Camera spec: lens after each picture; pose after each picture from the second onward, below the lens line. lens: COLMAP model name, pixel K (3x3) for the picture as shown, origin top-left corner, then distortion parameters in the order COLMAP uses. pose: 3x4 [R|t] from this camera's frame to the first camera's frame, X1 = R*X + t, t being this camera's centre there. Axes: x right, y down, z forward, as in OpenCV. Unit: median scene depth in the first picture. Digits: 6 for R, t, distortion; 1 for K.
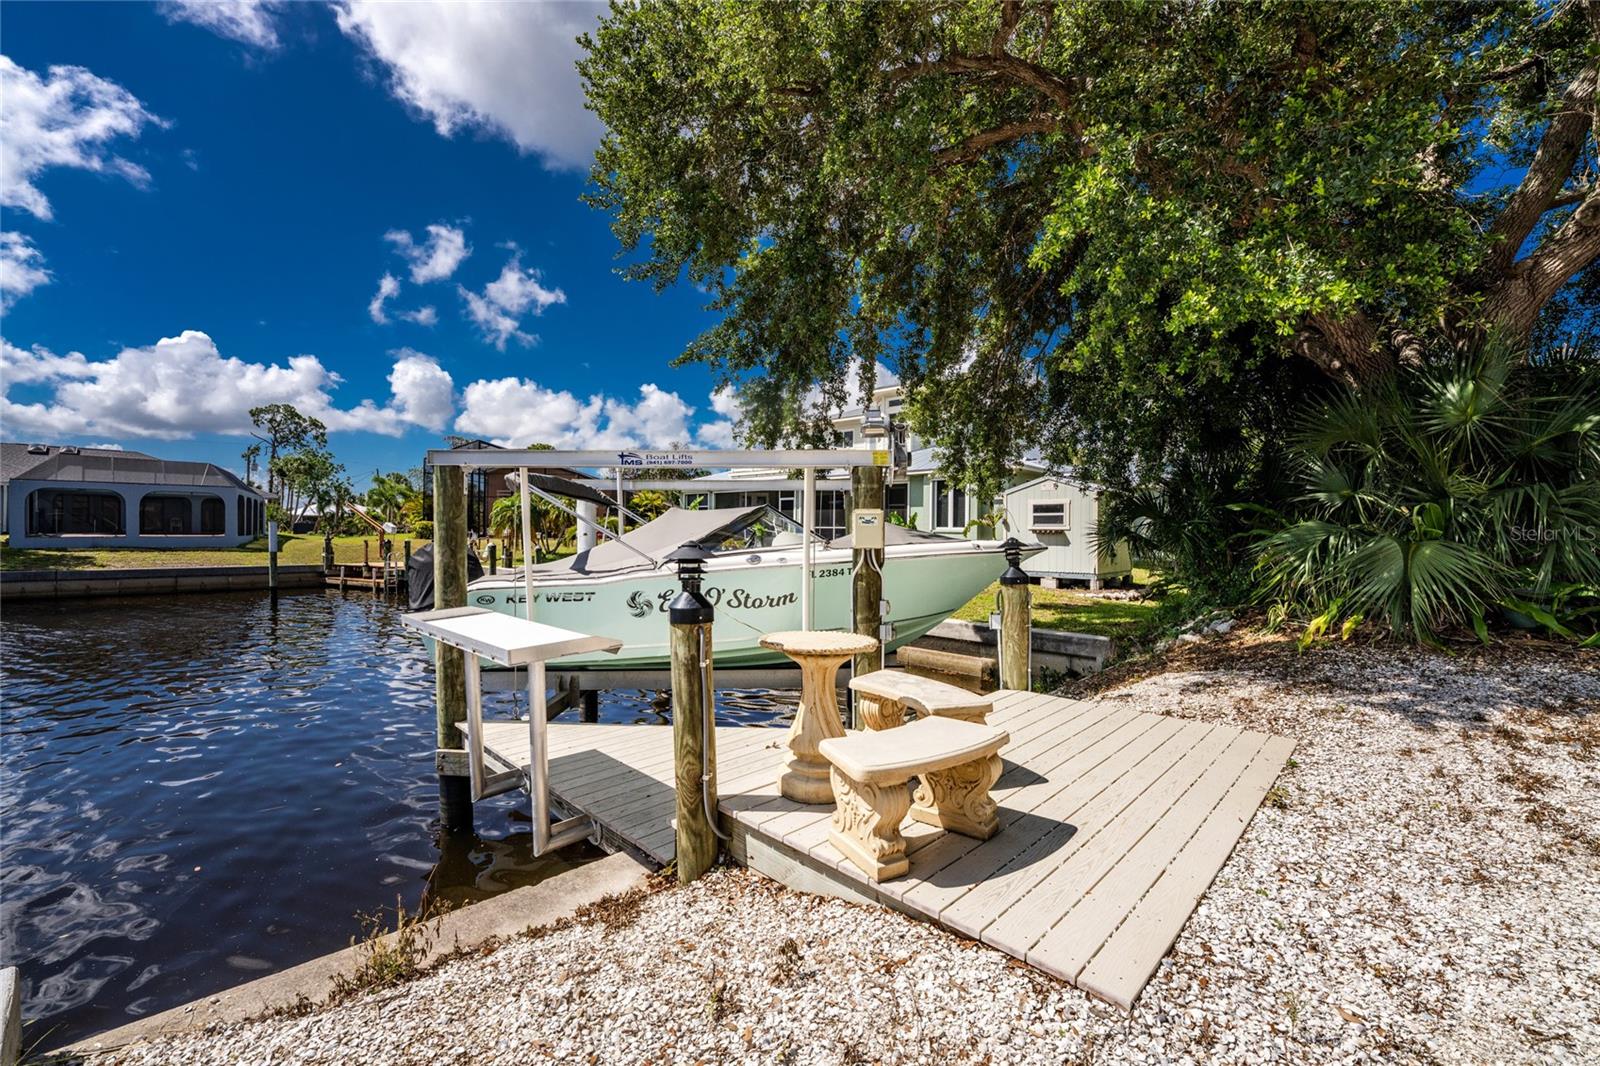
lens RADIAL K [[650.9, 0, 791.2], [0, 650.9, 523.7], [0, 0, 1]] dist [-0.022582, 0.000366]
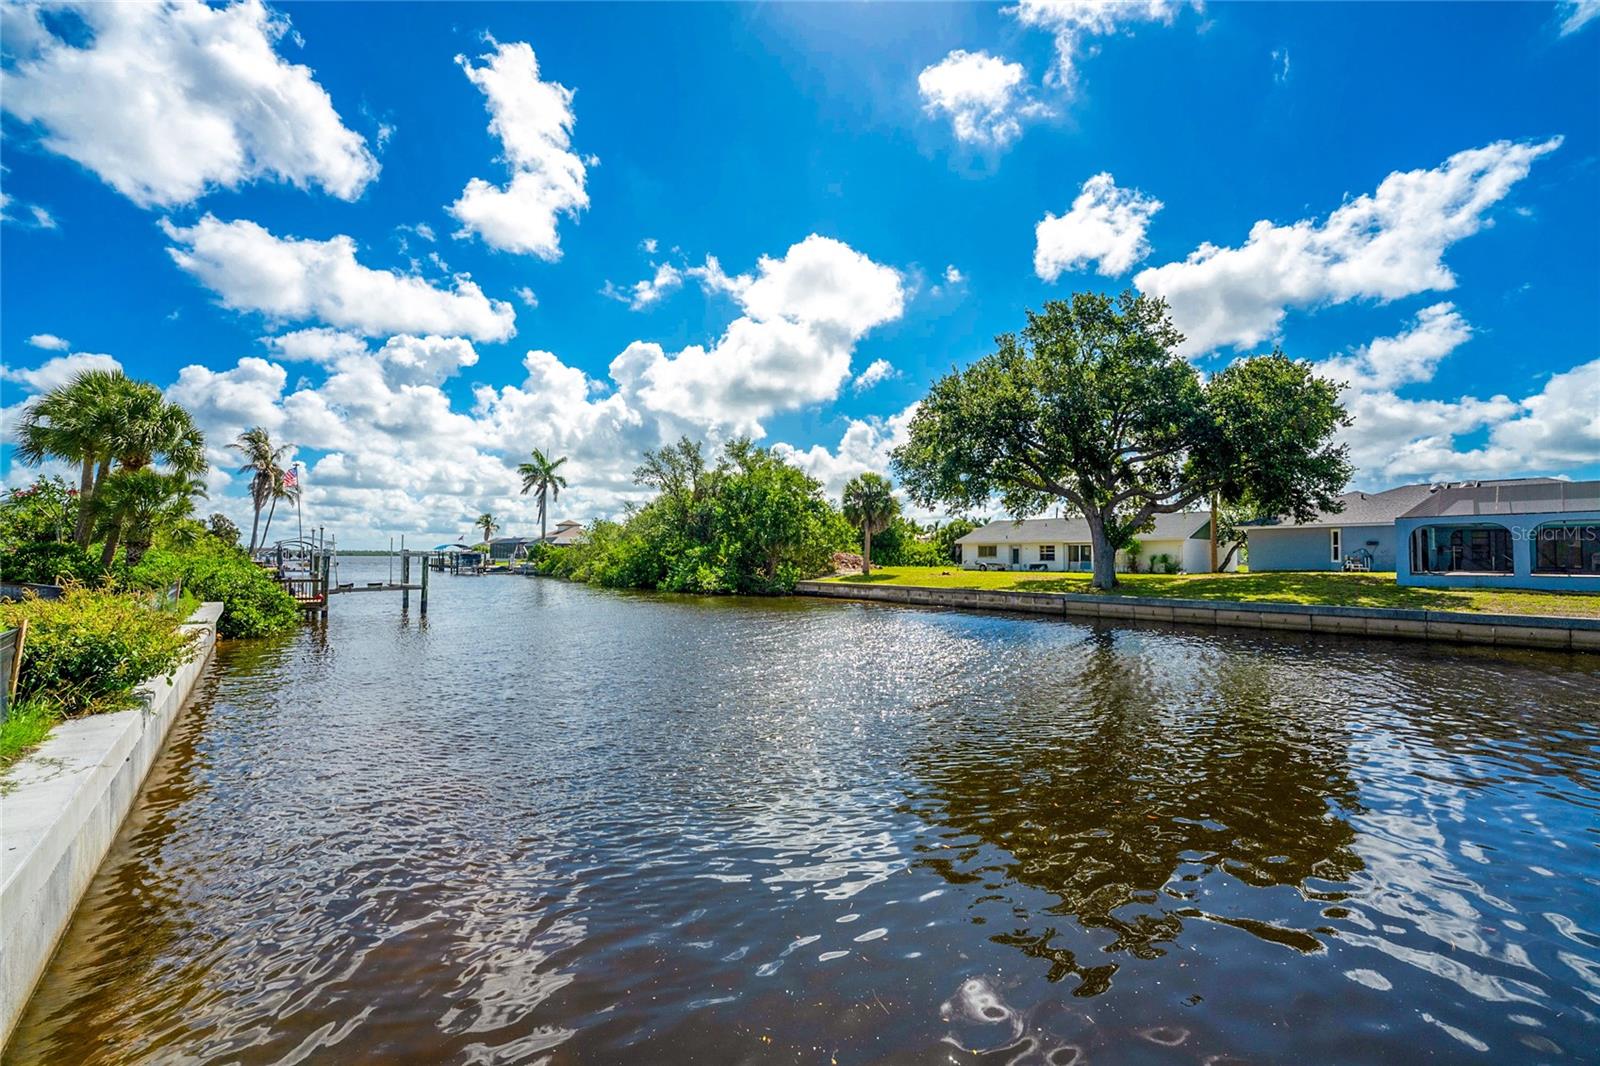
lens RADIAL K [[650.9, 0, 798.7], [0, 650.9, 546.4], [0, 0, 1]] dist [-0.022582, 0.000366]
pose [[-0.125331, -0.027600, -0.991731, -0.080505], [0.003801, 0.999592, -0.028299, 0.001311], [0.992108, -0.007317, -0.125175, 0.153103]]
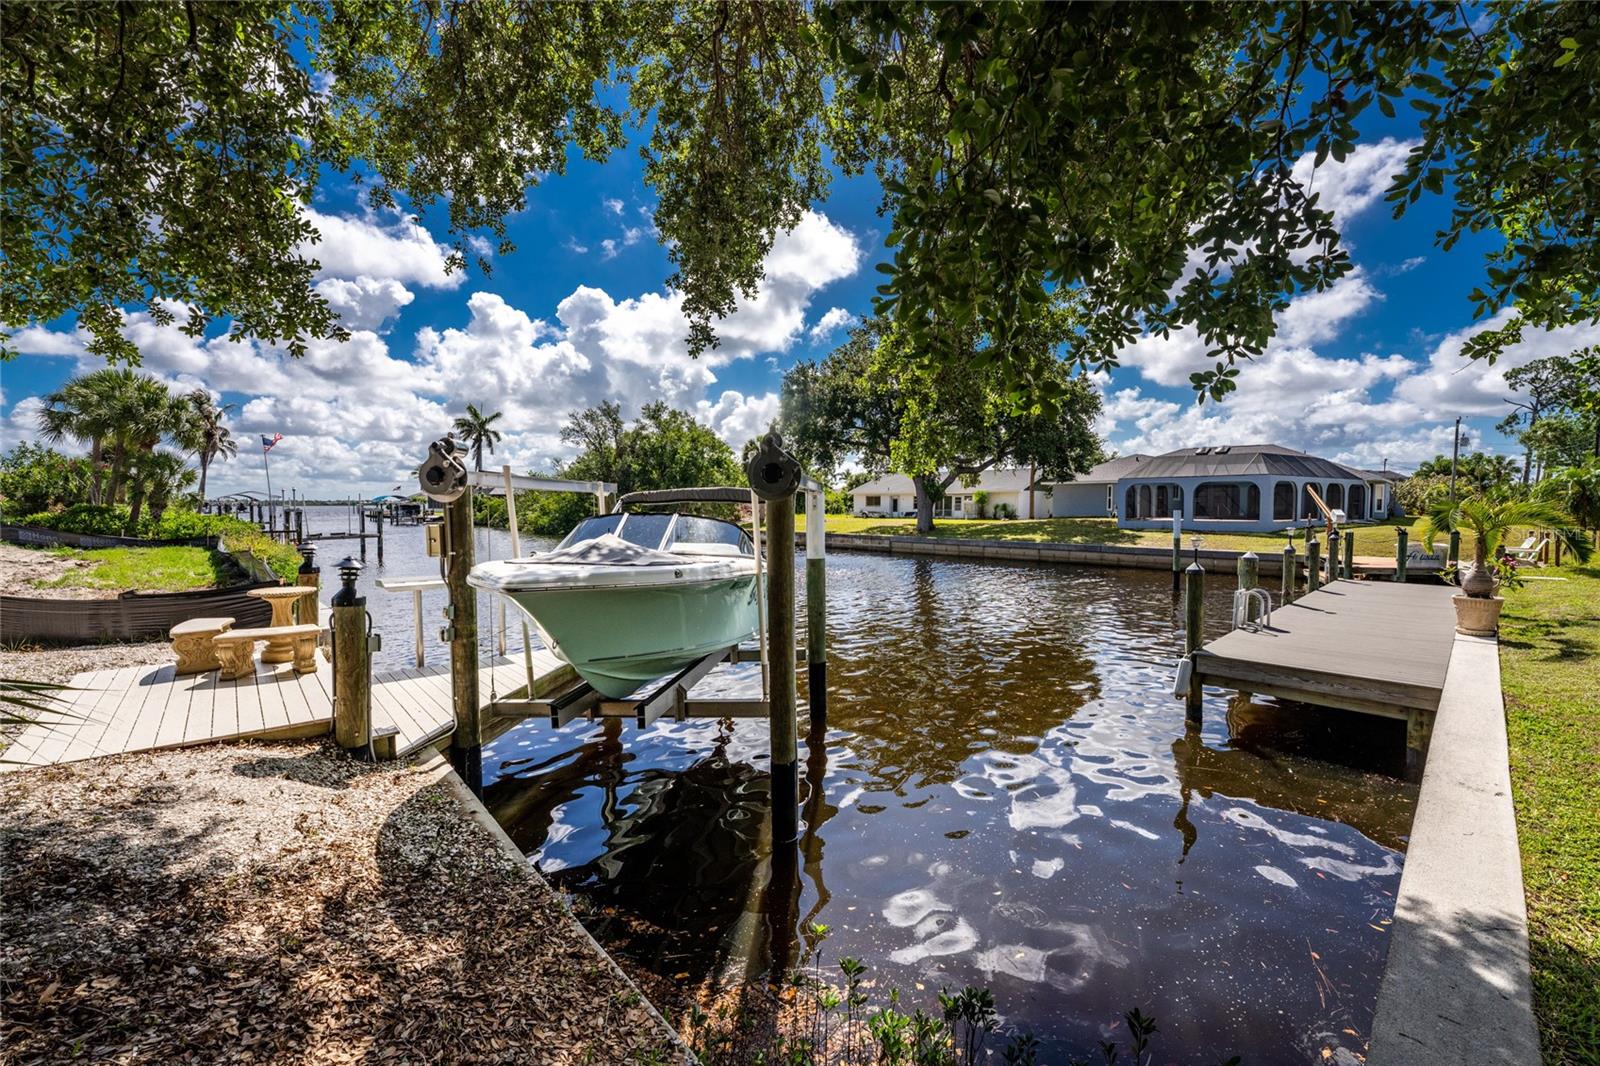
lens RADIAL K [[650.9, 0, 798.0], [0, 650.9, 524.8], [0, 0, 1]] dist [-0.022582, 0.000366]
pose [[-0.060541, 0.021570, -0.997933, 0.252064], [0.010368, 0.999726, 0.020980, -0.005140], [0.998112, -0.009077, -0.060748, 0.384760]]
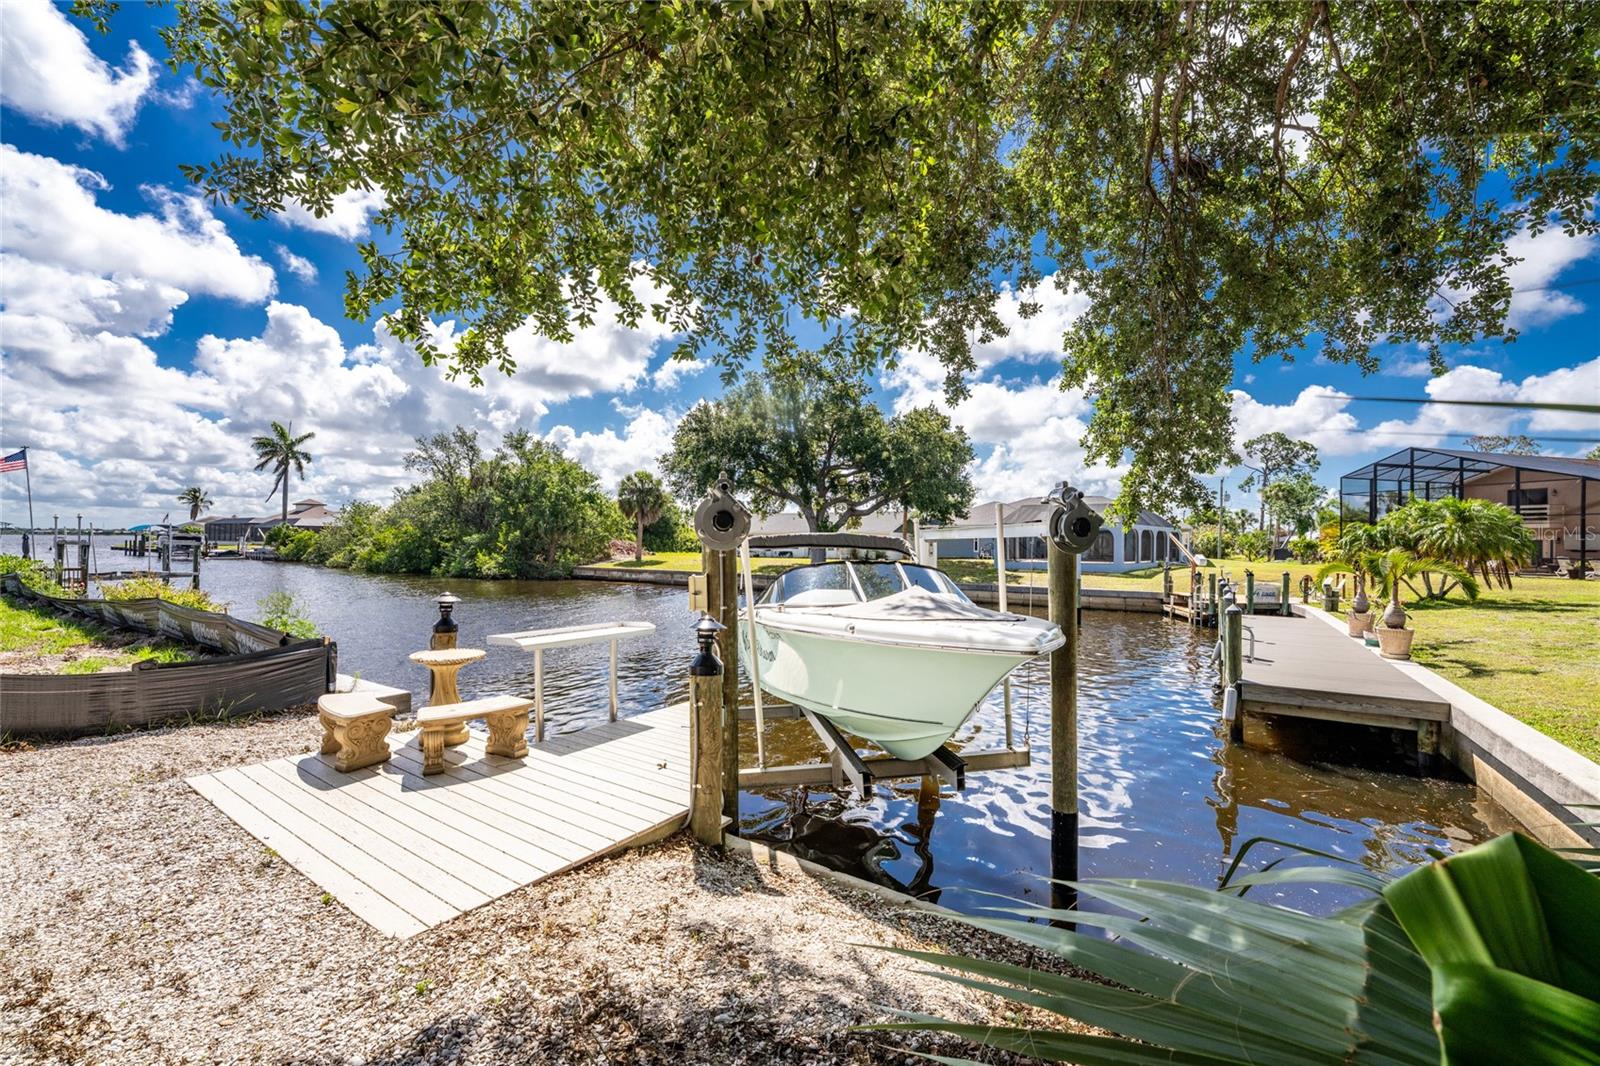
lens RADIAL K [[650.9, 0, 791.3], [0, 650.9, 531.7], [0, 0, 1]] dist [-0.022582, 0.000366]
pose [[0.193703, -0.024169, -0.980762, 0.231501], [-0.000099, 0.999696, -0.024655, -0.011773], [0.981060, 0.004873, 0.193642, 0.190936]]
